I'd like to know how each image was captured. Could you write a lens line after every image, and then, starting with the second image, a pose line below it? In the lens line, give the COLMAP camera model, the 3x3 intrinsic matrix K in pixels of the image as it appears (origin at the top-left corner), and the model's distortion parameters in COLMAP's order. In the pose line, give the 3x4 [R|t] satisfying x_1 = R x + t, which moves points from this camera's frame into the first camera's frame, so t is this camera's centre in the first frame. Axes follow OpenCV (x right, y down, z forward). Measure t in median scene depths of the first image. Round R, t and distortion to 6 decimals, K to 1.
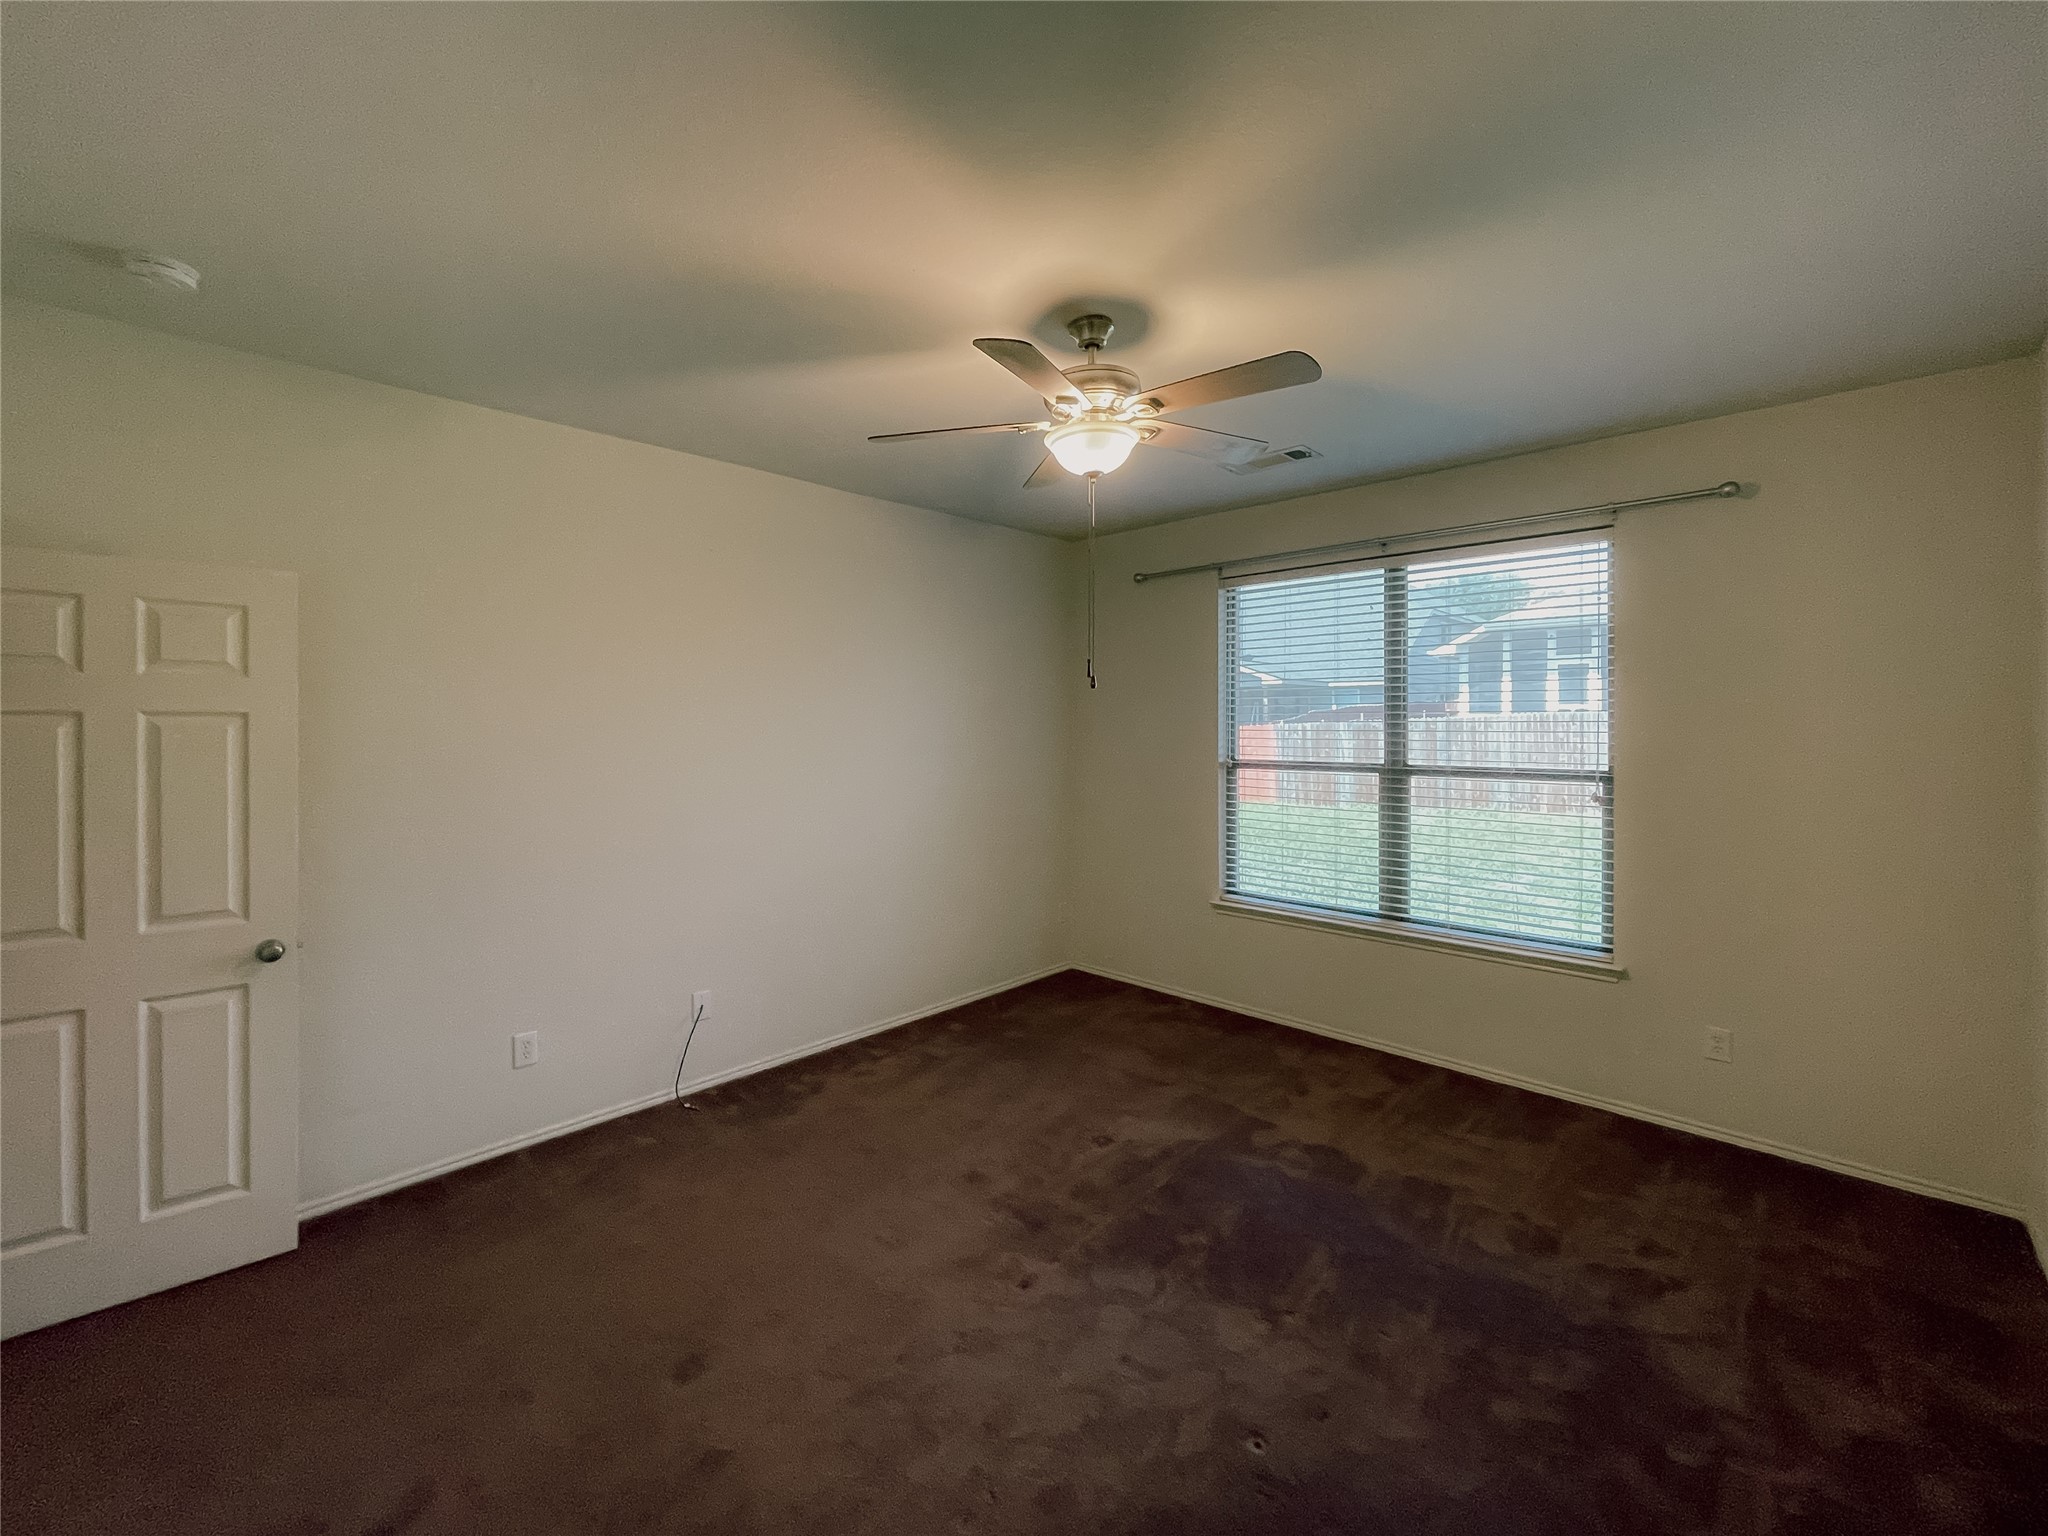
lens RADIAL K [[838.7, 0, 1010.8], [0, 838.7, 729.5], [0, 0, 1]] dist [-0.004102, 0.001277]
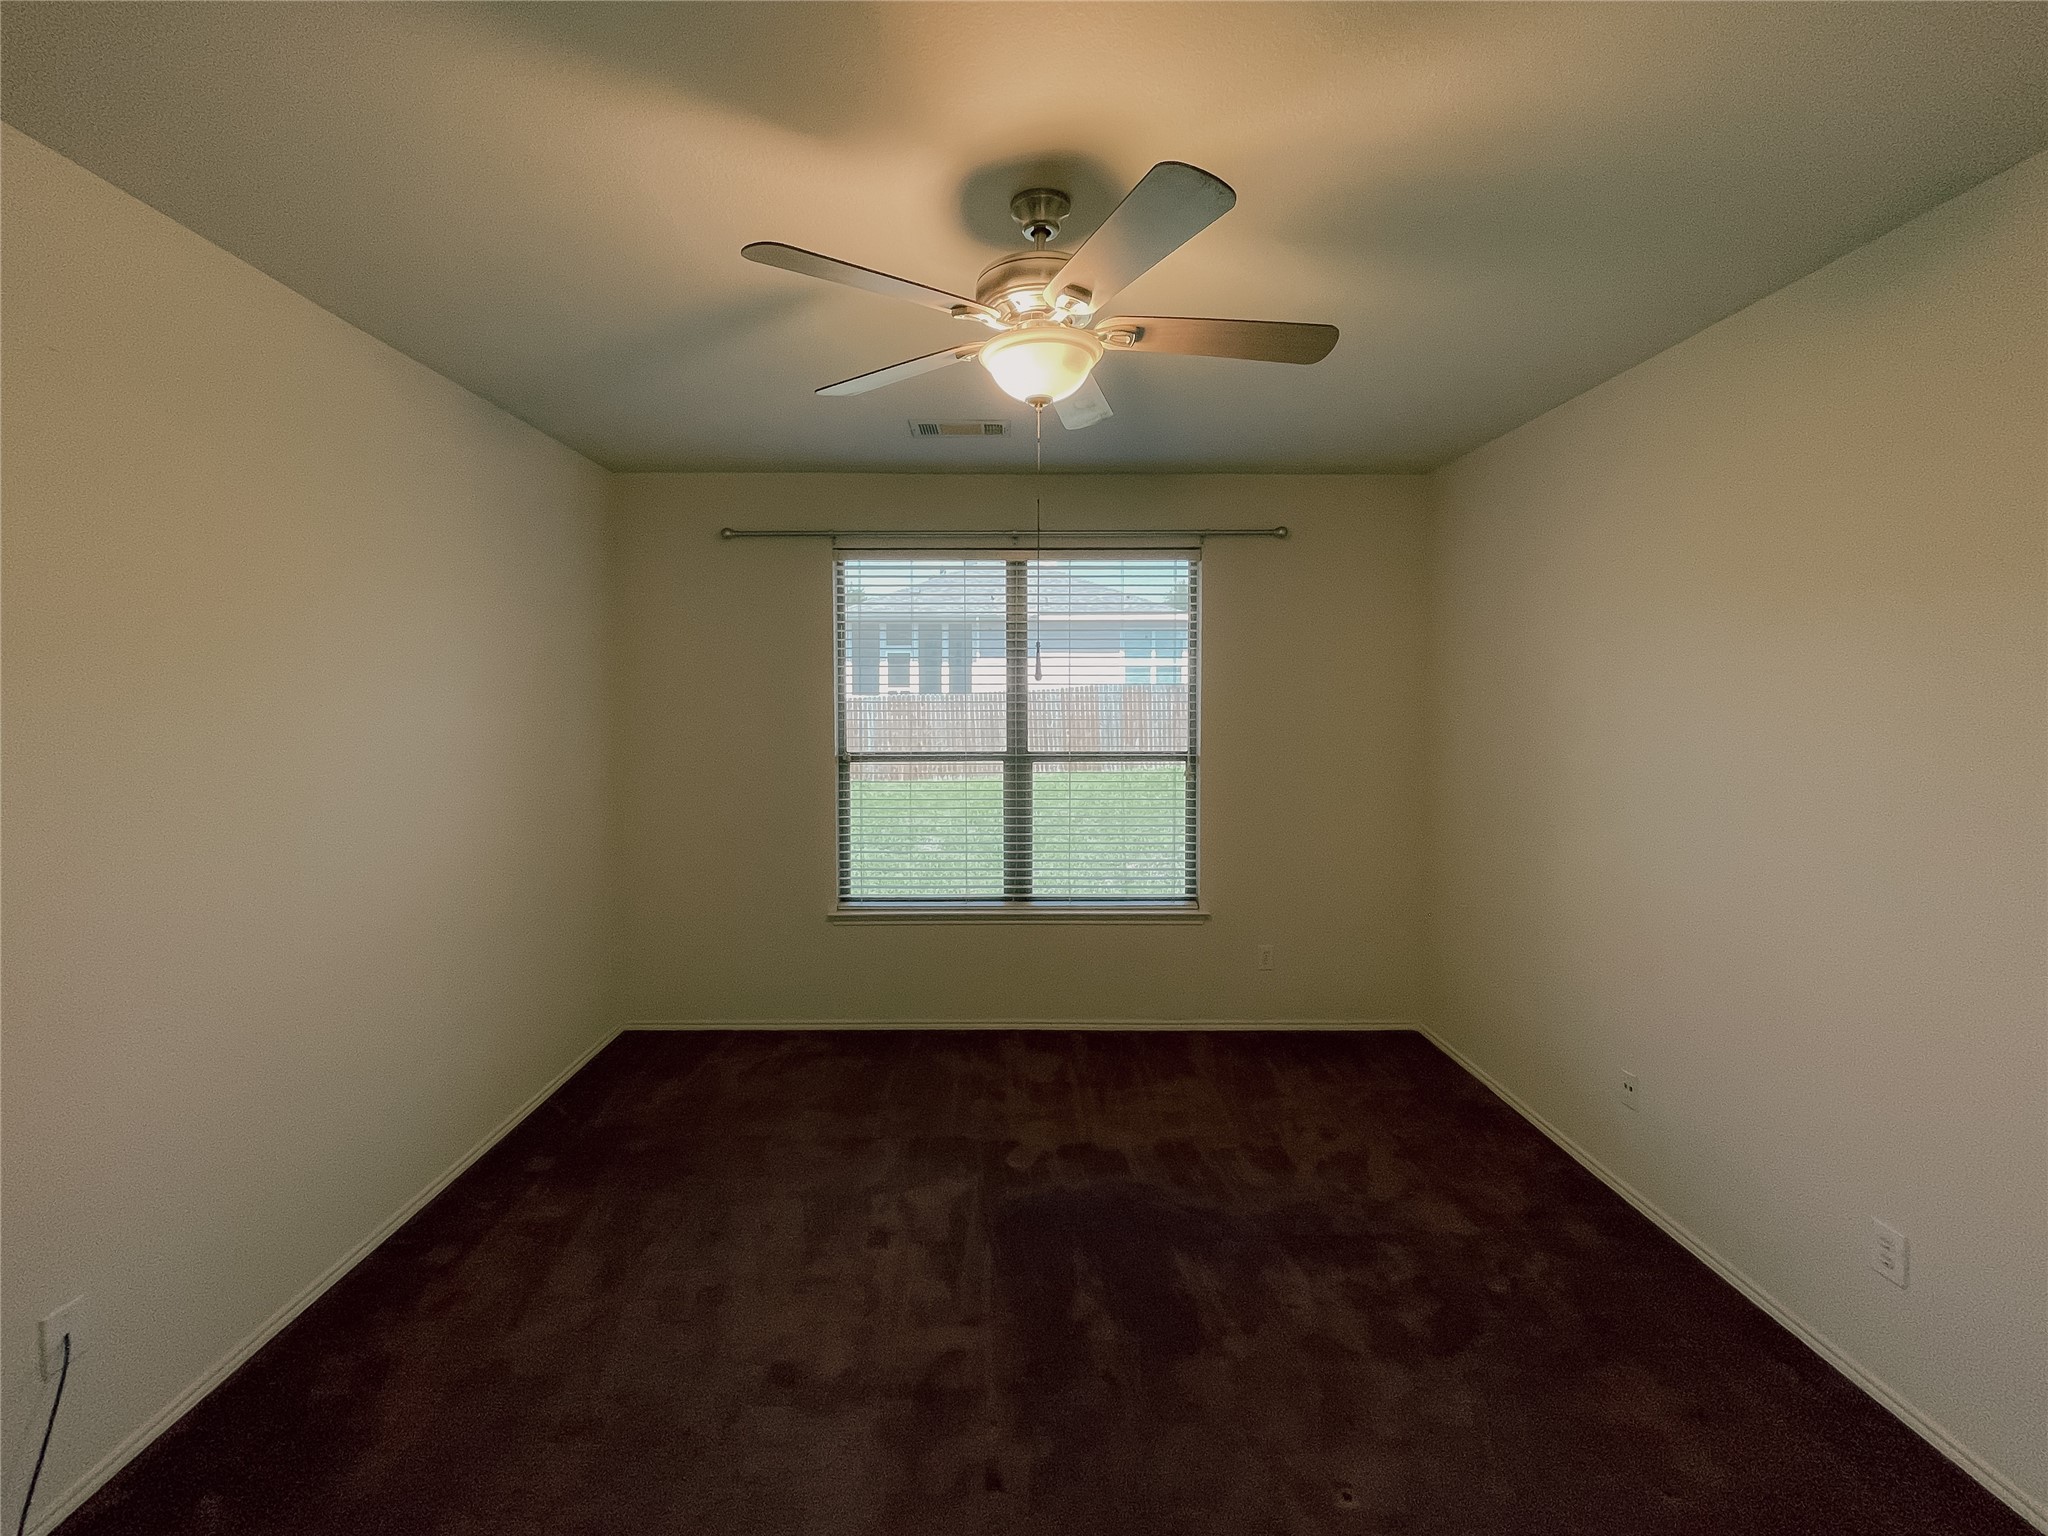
lens RADIAL K [[838.7, 0, 1020.1], [0, 838.7, 731.1], [0, 0, 1]] dist [-0.004102, 0.001277]
pose [[0.716935, -0.023726, 0.696736, -0.290288], [0.005458, 0.999581, 0.028422, -0.014898], [-0.697119, -0.016574, 0.716764, 0.289489]]
